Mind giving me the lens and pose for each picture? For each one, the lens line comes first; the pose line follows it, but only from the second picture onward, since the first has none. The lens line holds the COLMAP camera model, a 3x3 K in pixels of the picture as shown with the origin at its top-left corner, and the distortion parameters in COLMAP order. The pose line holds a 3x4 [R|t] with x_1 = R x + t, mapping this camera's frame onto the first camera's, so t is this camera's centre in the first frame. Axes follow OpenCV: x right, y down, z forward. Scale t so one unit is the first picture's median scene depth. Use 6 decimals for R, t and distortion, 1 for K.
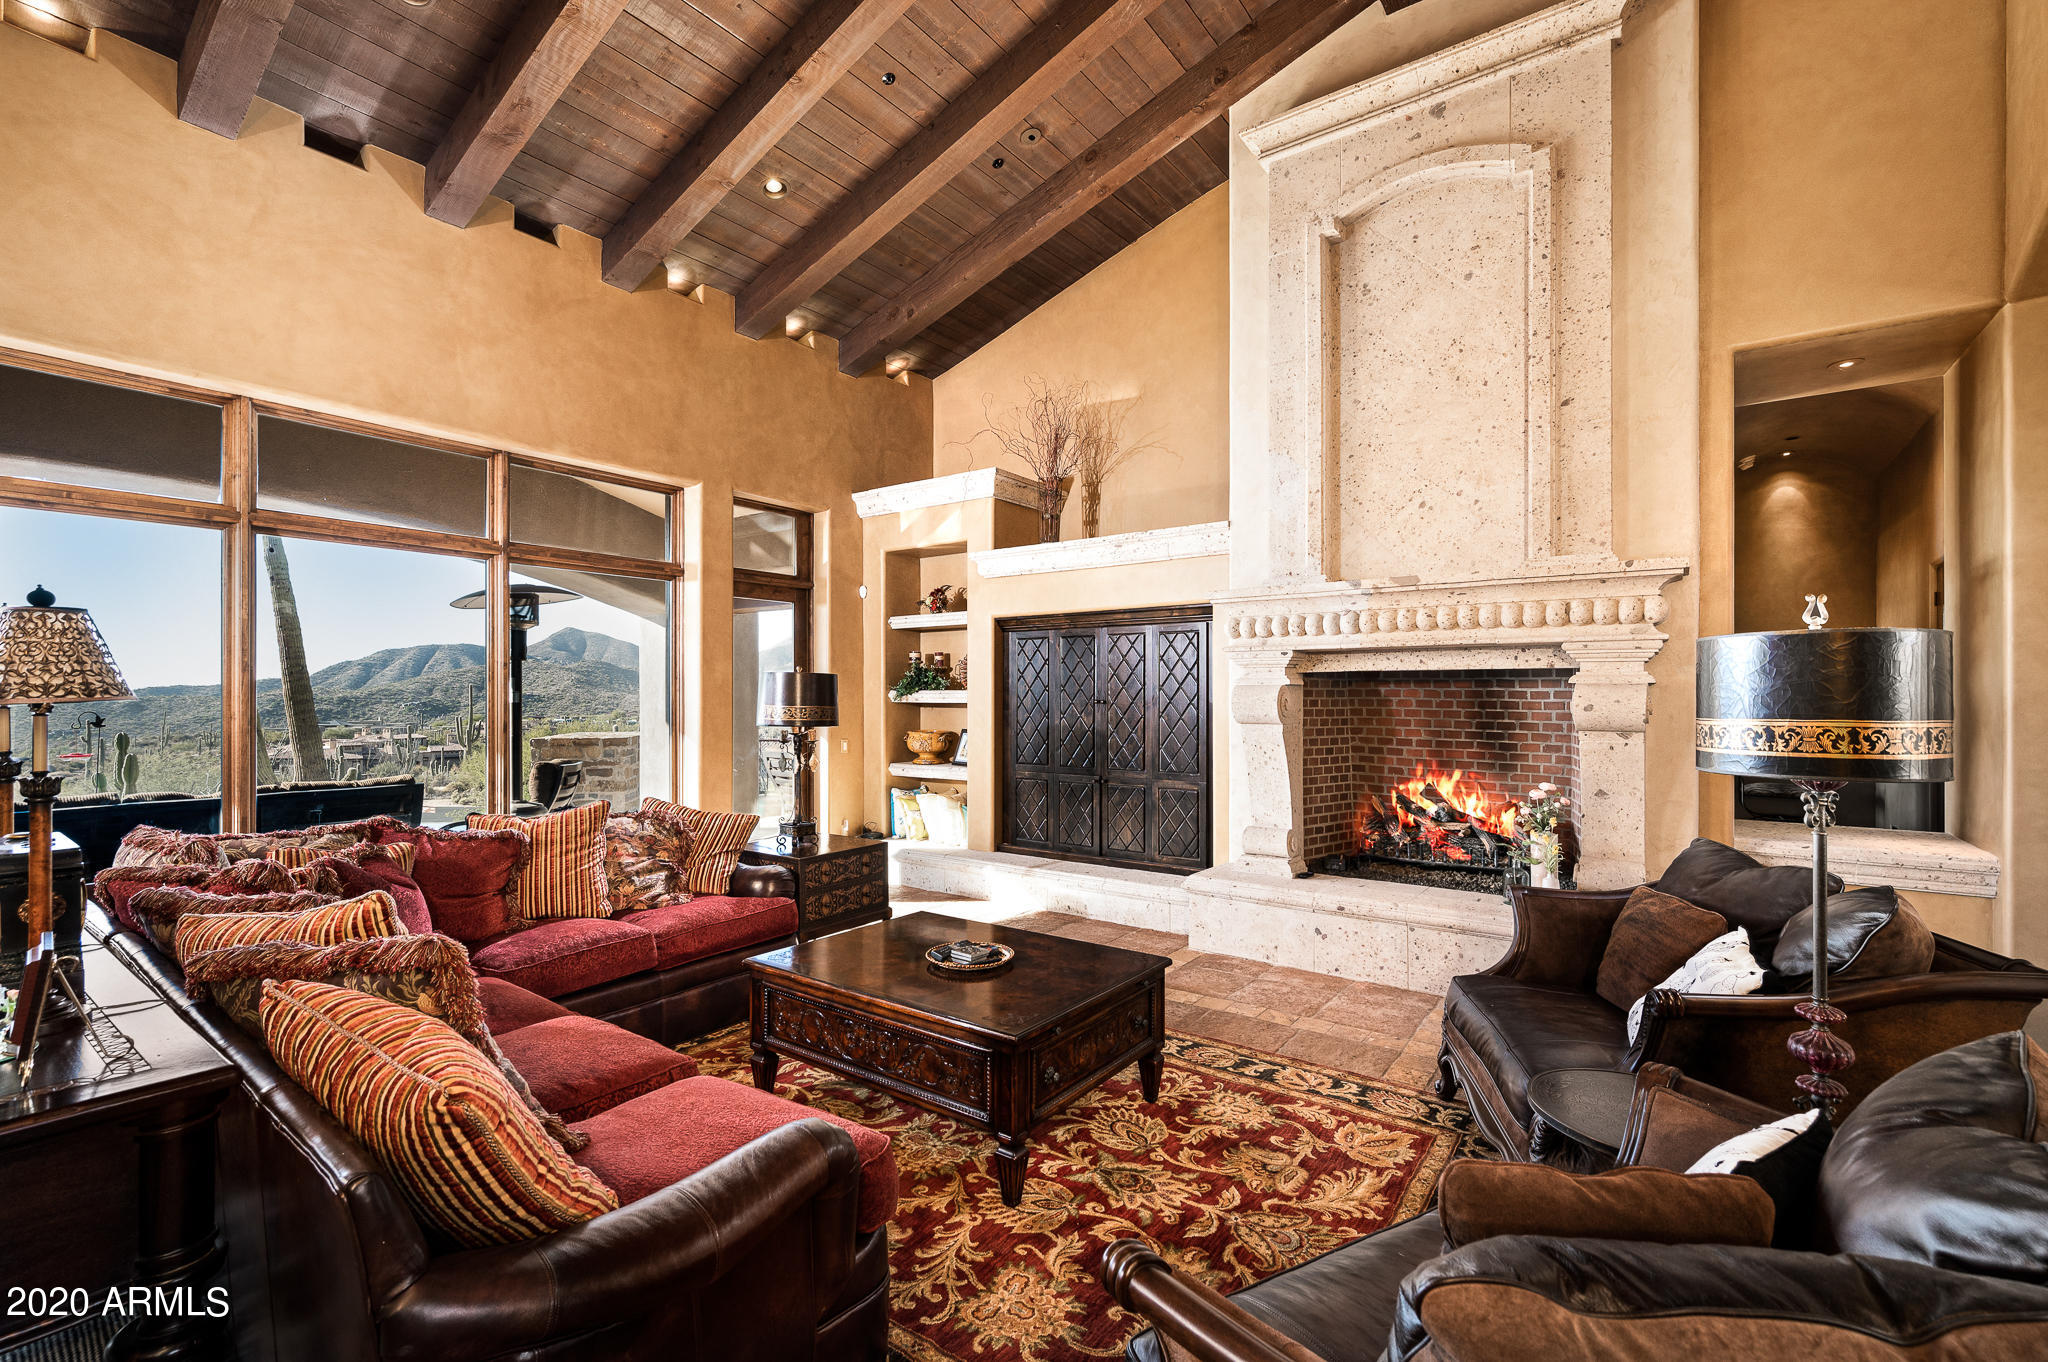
lens RADIAL K [[902.6, 0, 1026.5], [0, 902.6, 711.3], [0, 0, 1]] dist [-0.000849, 0.000053]
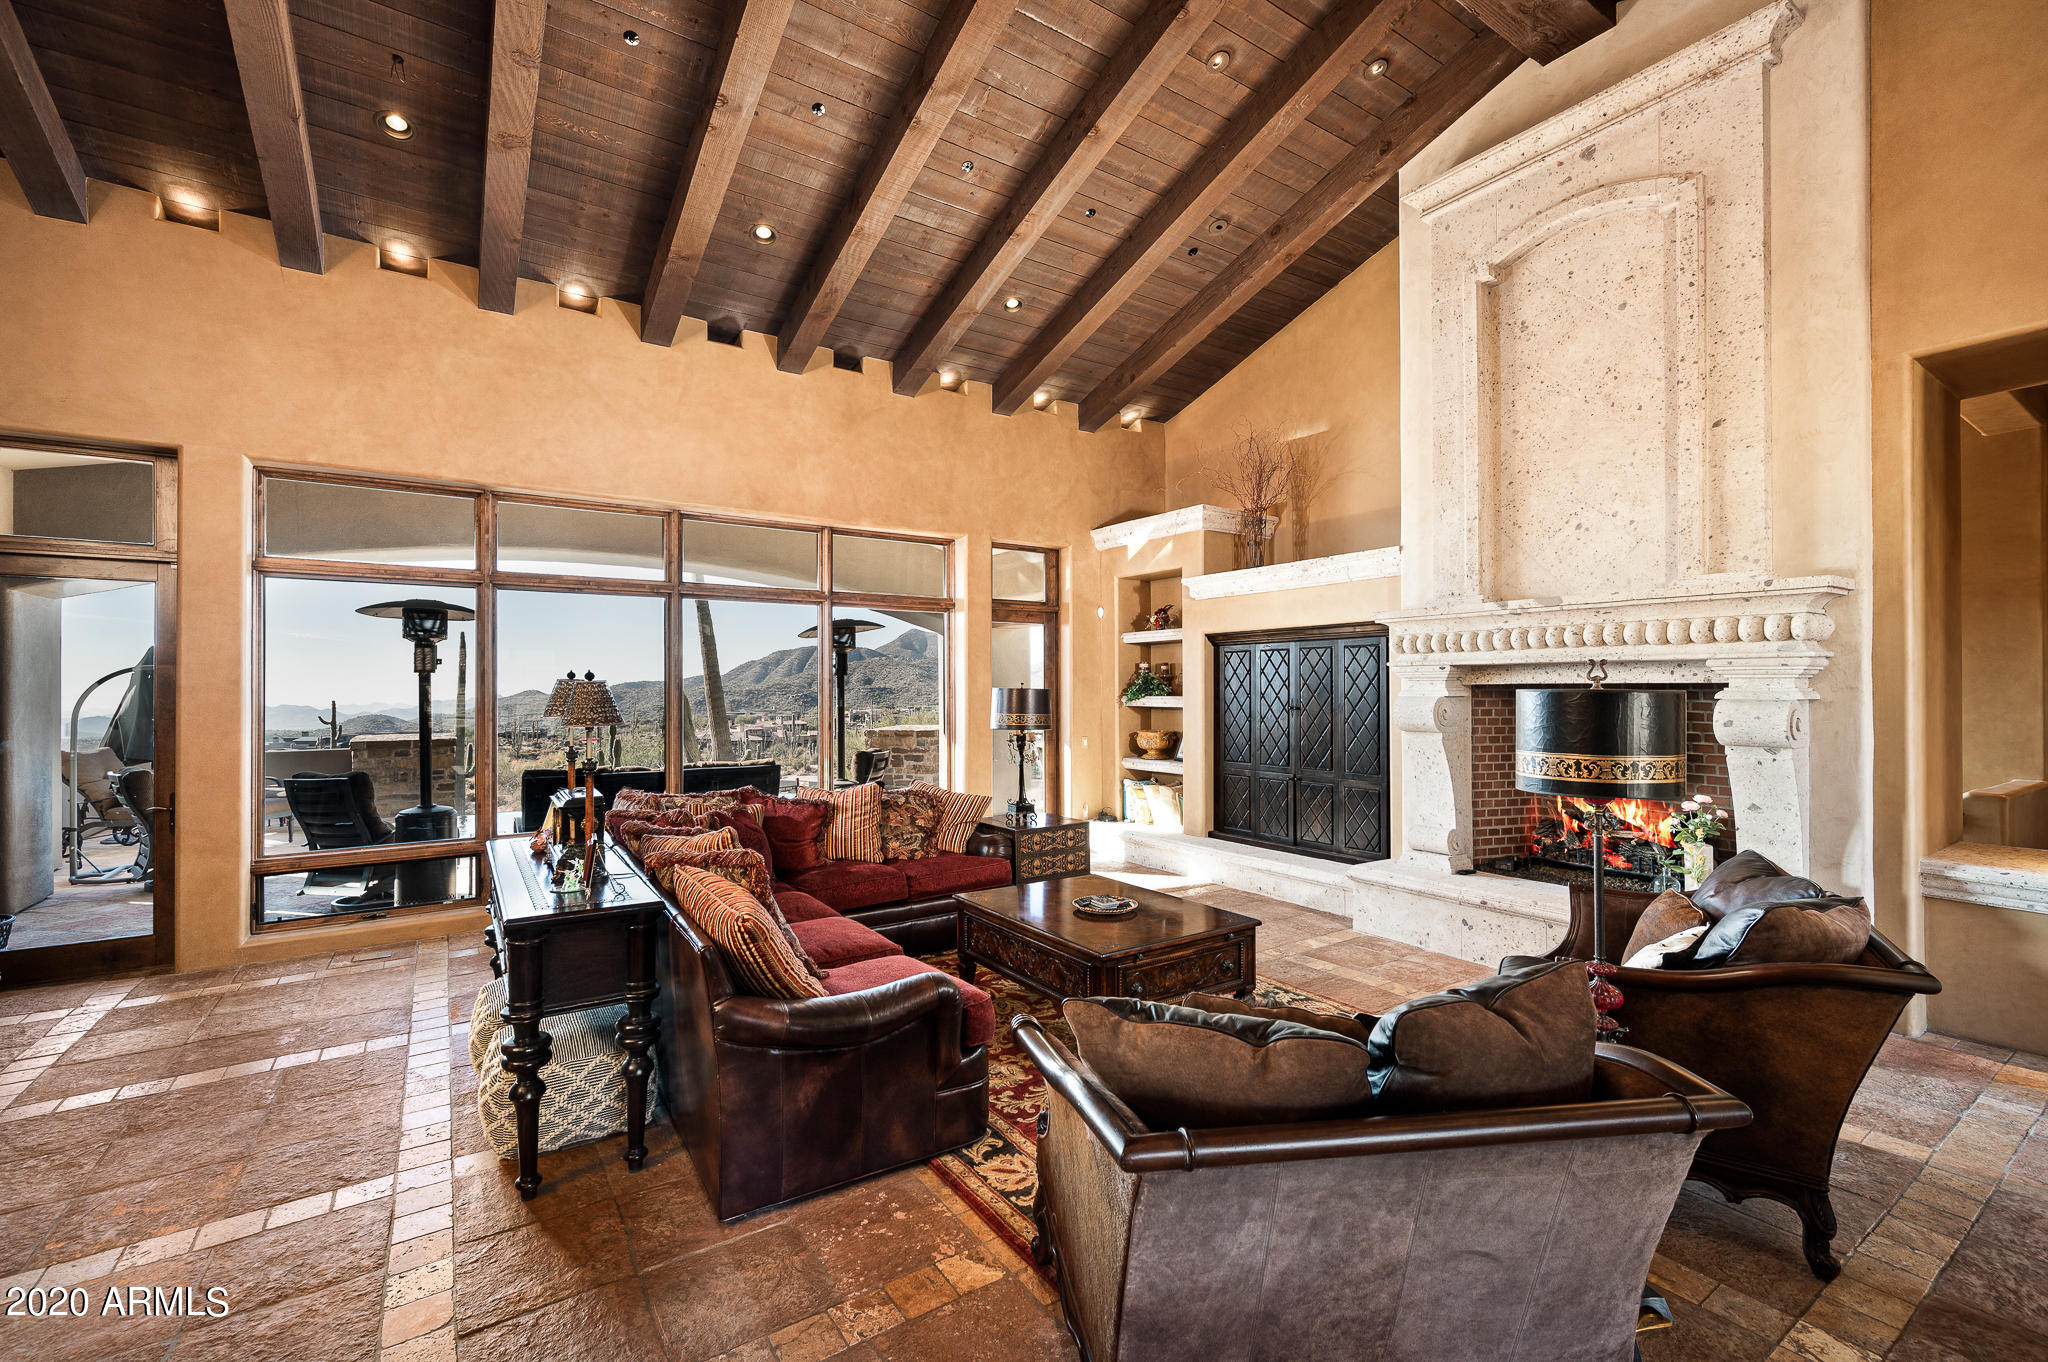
lens RADIAL K [[902.6, 0, 1026.5], [0, 902.6, 711.3], [0, 0, 1]] dist [-0.000849, 0.000053]
pose [[0.938186, 0.007225, -0.346057, 0.198173], [-0.003199, 0.999920, 0.012205, -0.024142], [0.346117, -0.010344, 0.938134, -0.208373]]
